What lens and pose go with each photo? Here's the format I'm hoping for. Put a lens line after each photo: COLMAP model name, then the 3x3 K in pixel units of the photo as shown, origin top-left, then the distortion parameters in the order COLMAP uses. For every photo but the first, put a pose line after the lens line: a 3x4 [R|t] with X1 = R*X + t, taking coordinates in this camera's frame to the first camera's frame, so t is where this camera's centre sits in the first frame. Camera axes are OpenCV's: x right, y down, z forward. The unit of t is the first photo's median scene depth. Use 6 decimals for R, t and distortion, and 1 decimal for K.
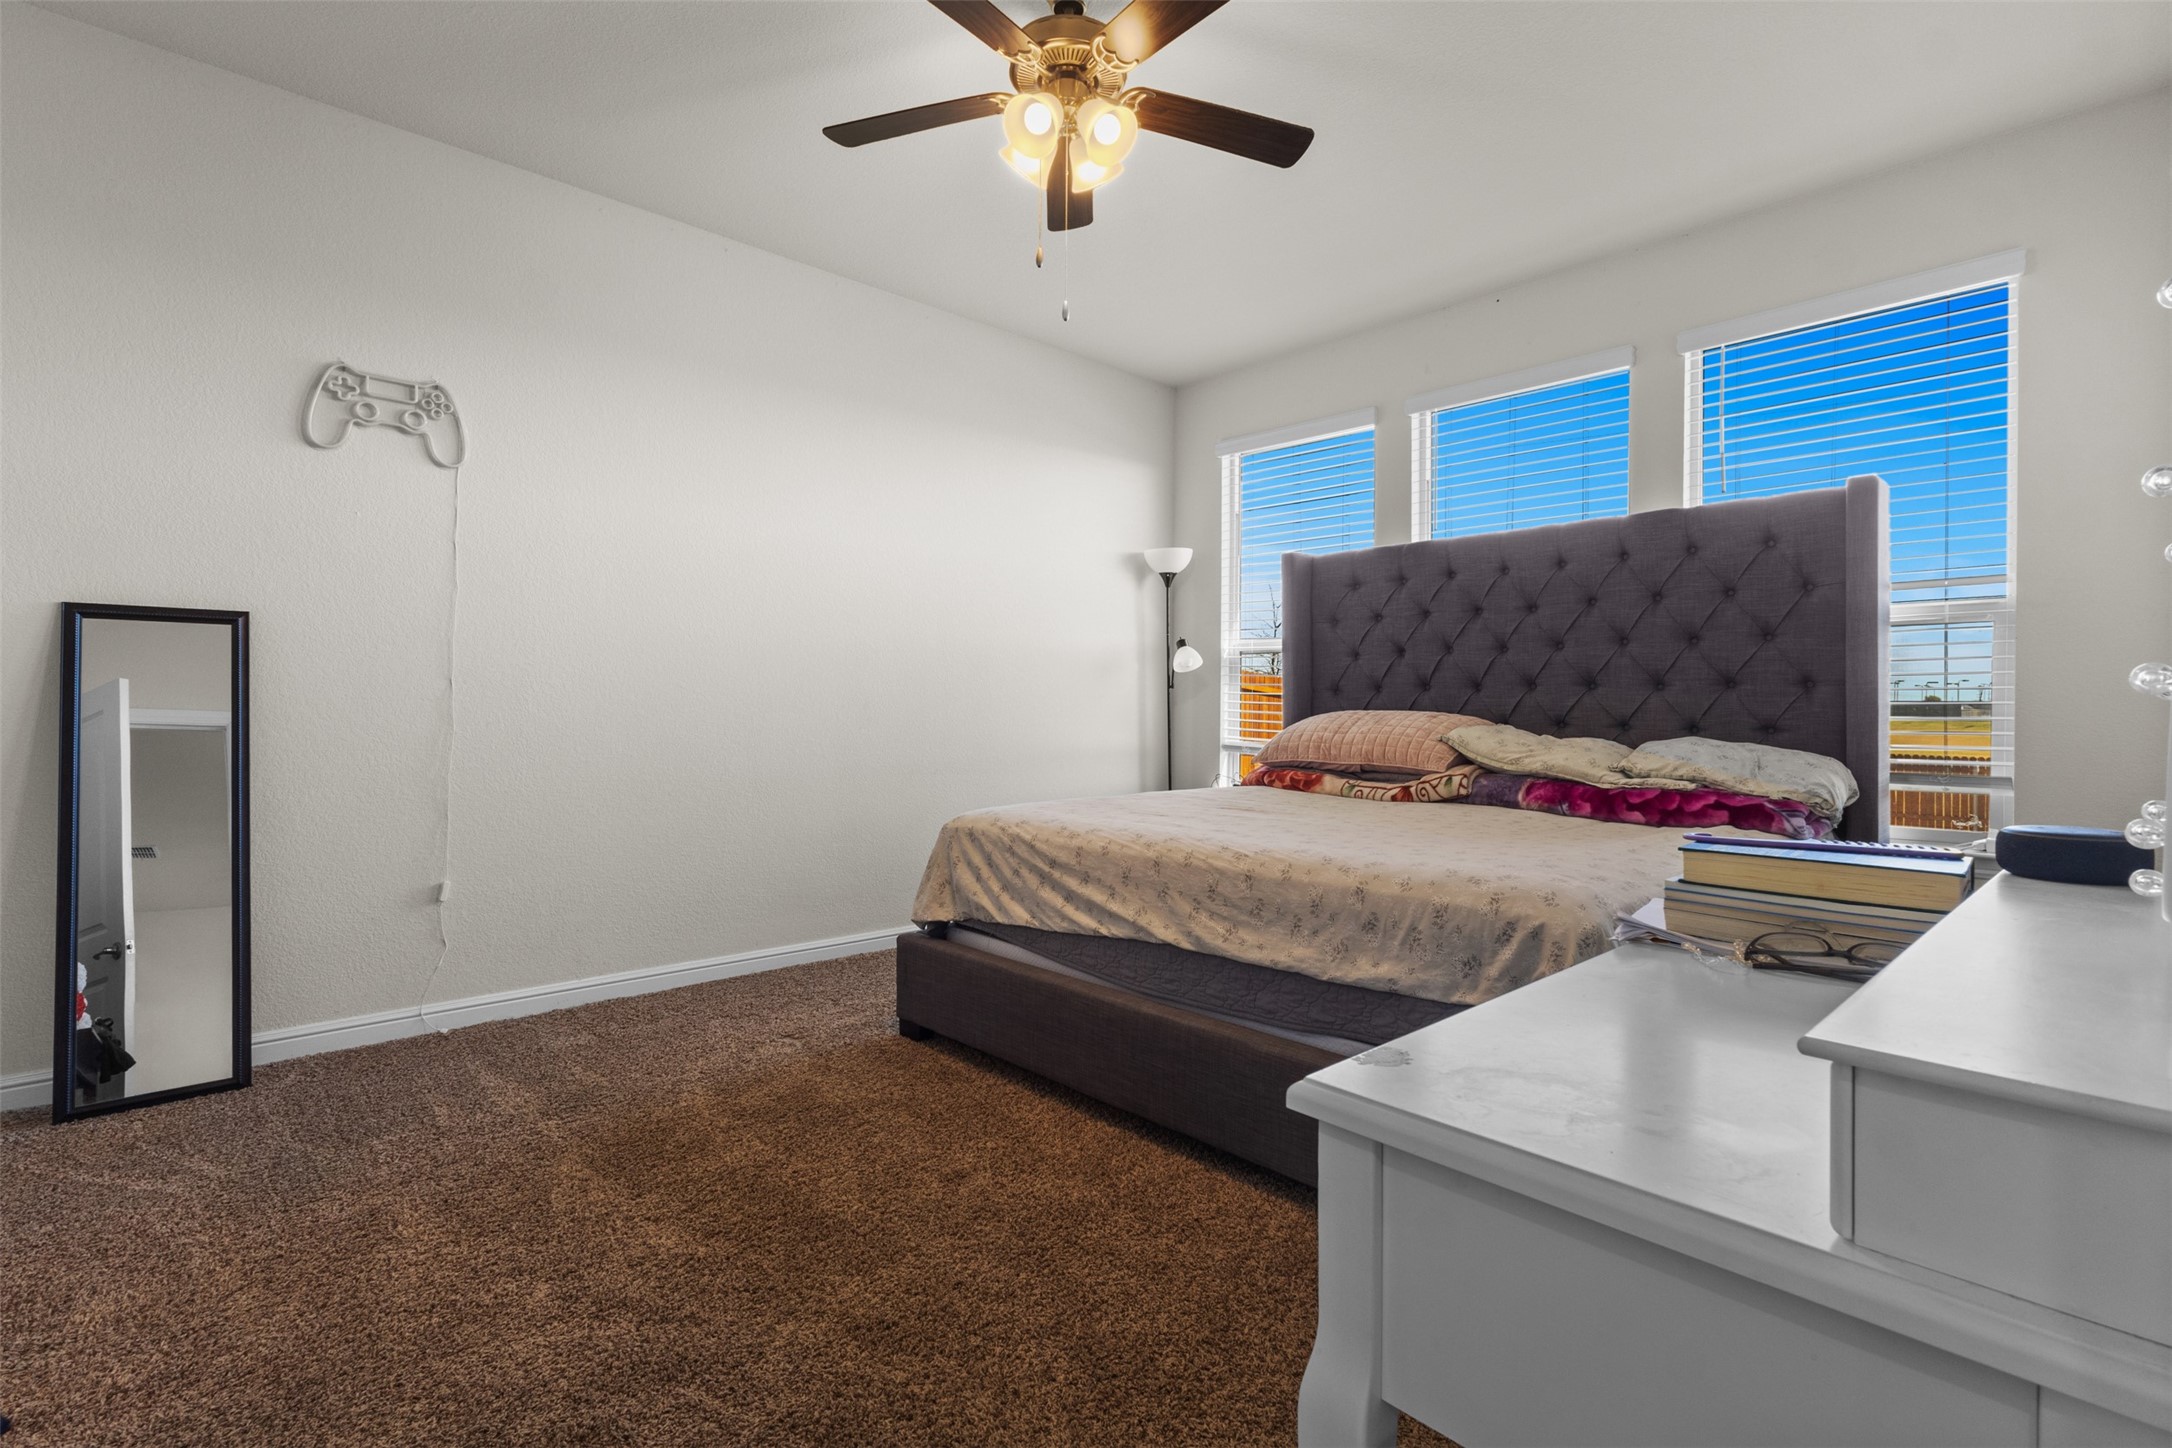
lens RADIAL K [[1005.9, 0, 1085.0], [0, 1005.9, 704.1], [0, 0, 1]] dist [0.005101, 0.000023]
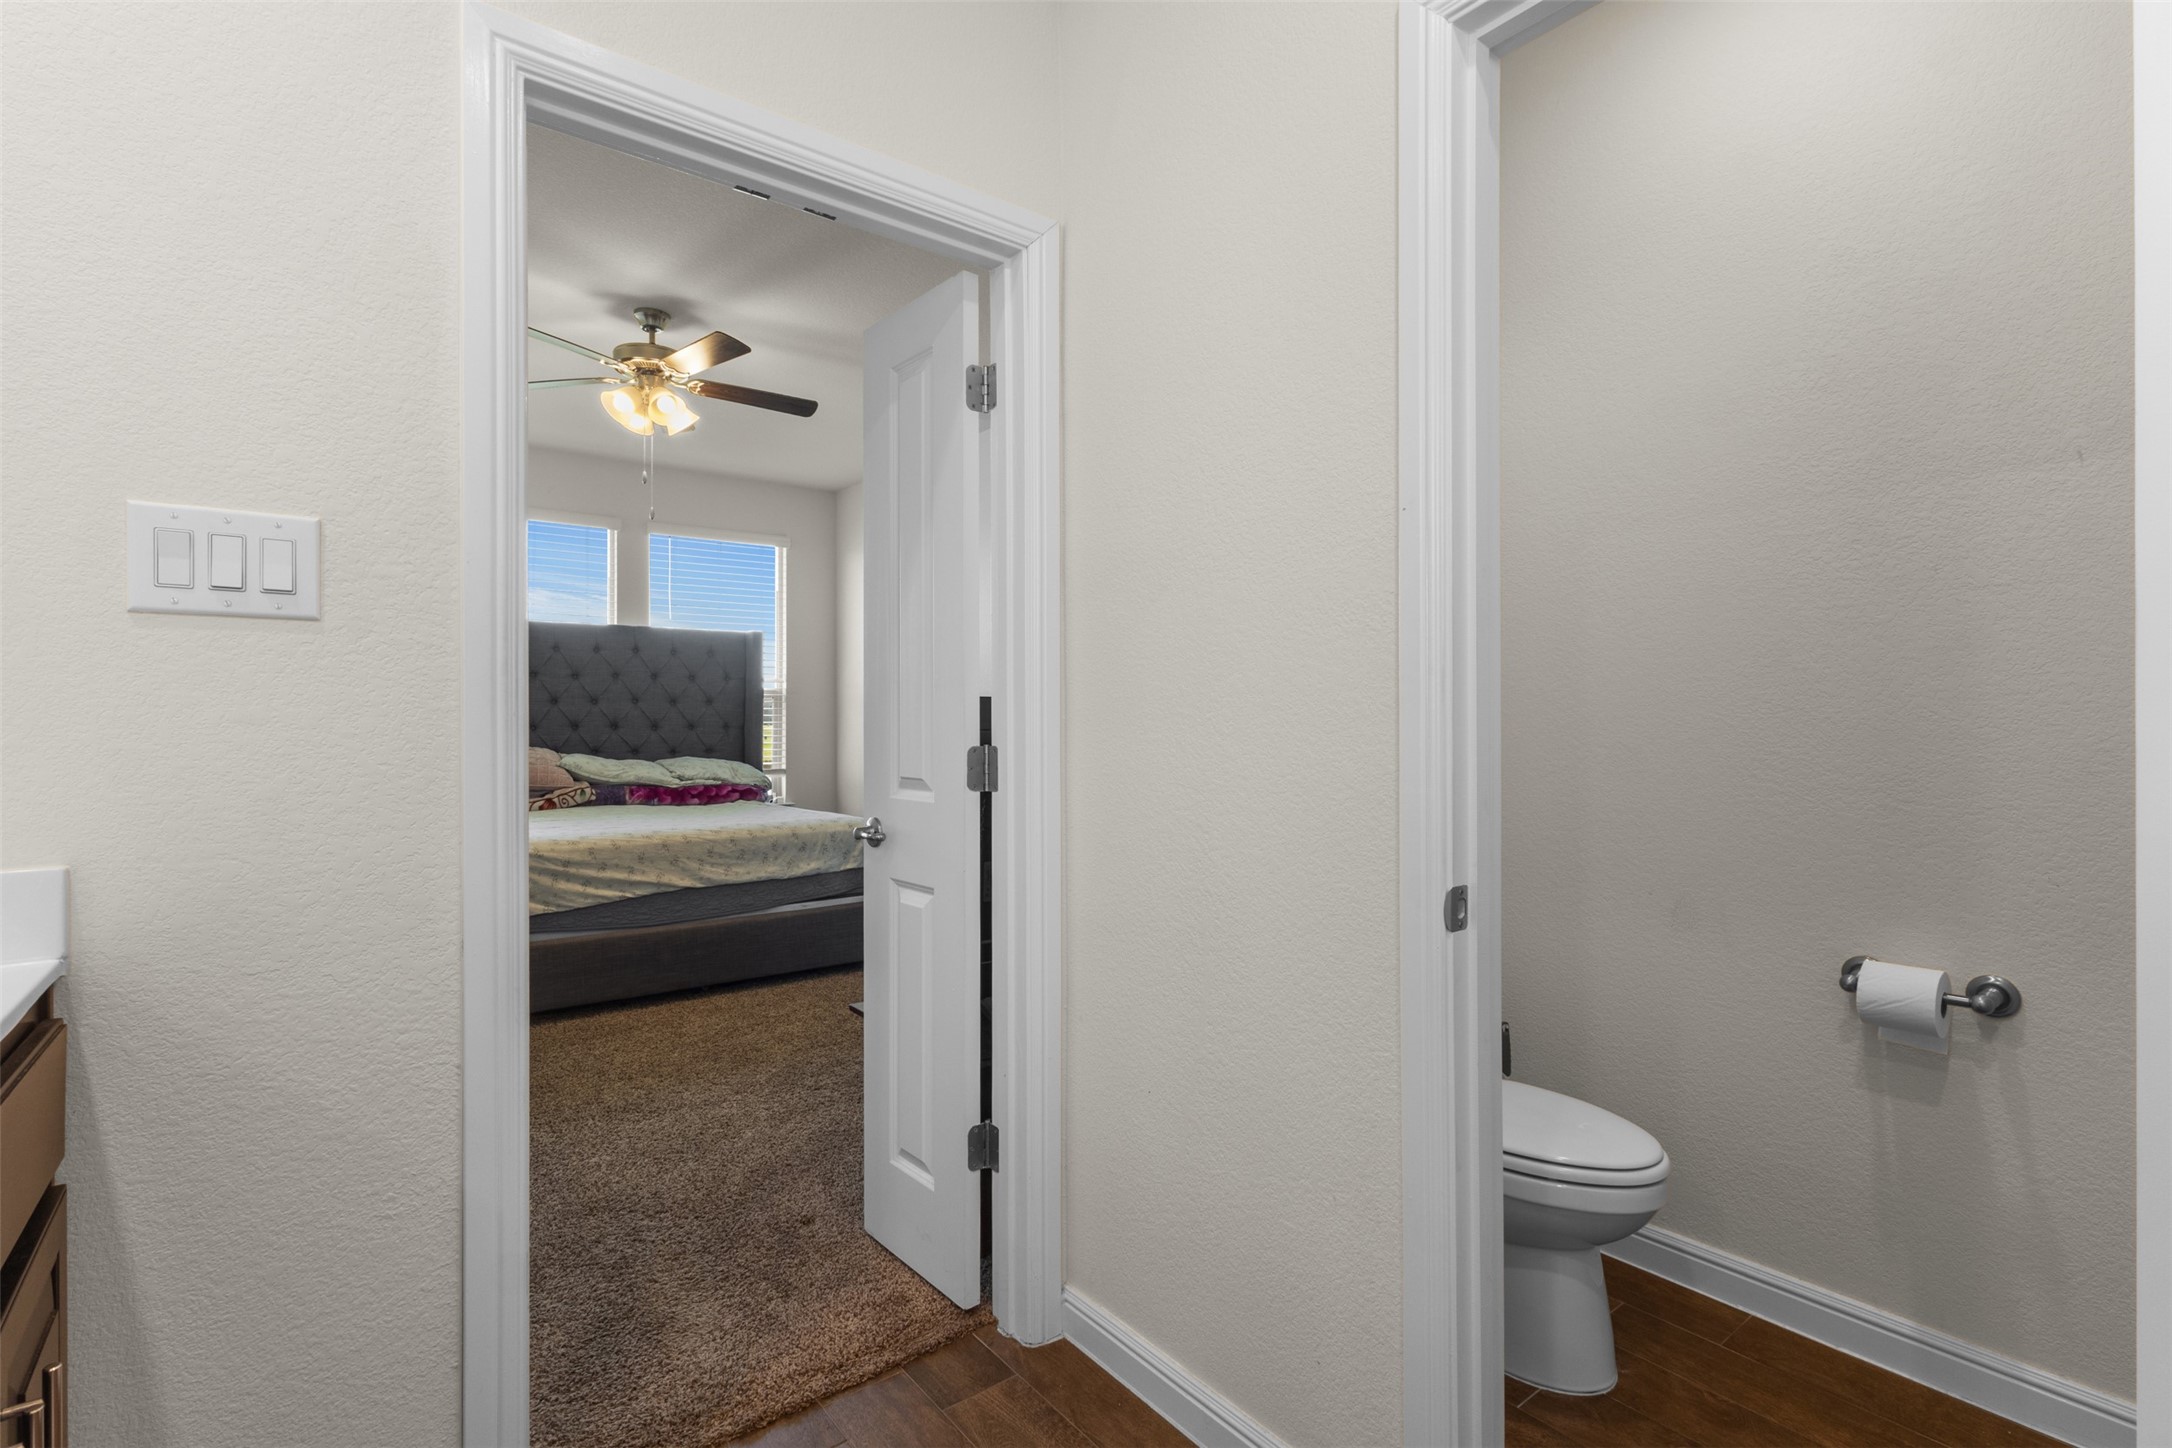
lens RADIAL K [[1005.9, 0, 1087.7], [0, 1005.9, 723.5], [0, 0, 1]] dist [0.005101, 0.000023]
pose [[0.083722, -0.006755, 0.996466, -1.294715], [-0.006821, 0.999950, 0.007352, -0.051386], [-0.996466, -0.007412, 0.083672, 0.135894]]
